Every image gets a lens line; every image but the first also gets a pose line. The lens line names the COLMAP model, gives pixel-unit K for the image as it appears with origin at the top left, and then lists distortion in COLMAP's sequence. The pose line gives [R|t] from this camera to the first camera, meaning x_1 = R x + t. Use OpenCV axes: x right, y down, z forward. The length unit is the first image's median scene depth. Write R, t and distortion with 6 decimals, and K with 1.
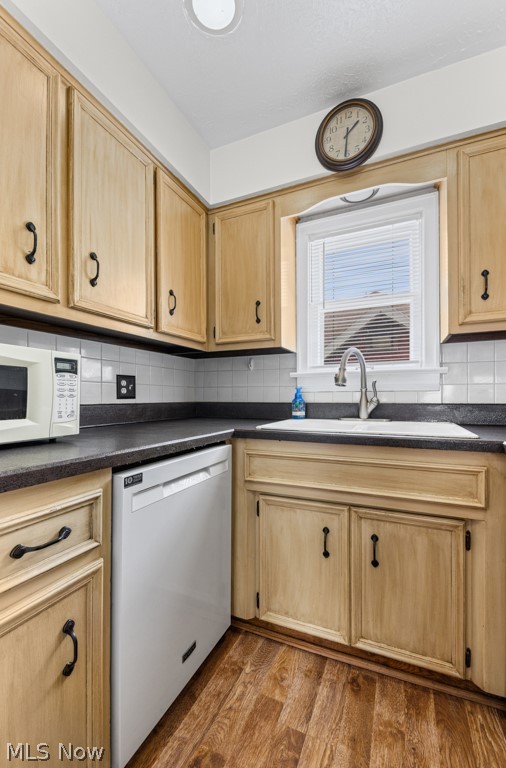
lens RADIAL K [[321.7, 0, 258.5], [0, 321.7, 399.0], [0, 0, 1]] dist [-0.000403, 0.000025]
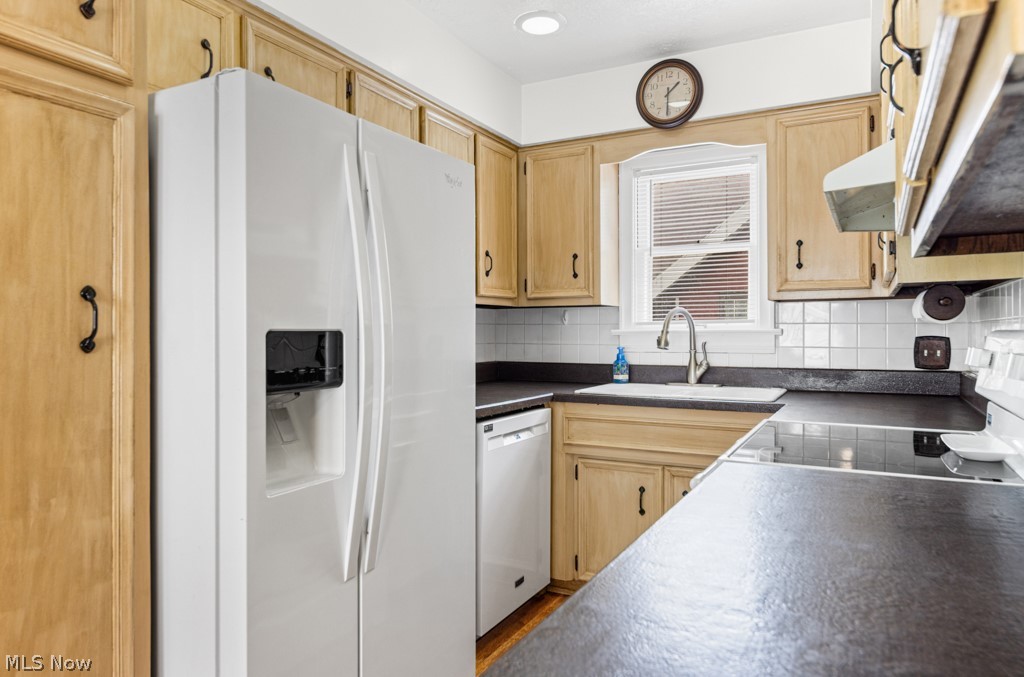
lens RADIAL K [[668.0, 0, 512.0], [0, 668.0, 338.5], [0, 0, 1]] dist [0.003216, 0.000019]
pose [[0.997244, 0.001357, -0.074180, -0.041134], [-0.001385, 0.999999, -0.000328, -0.066487], [0.074180, 0.000430, 0.997245, -0.946909]]
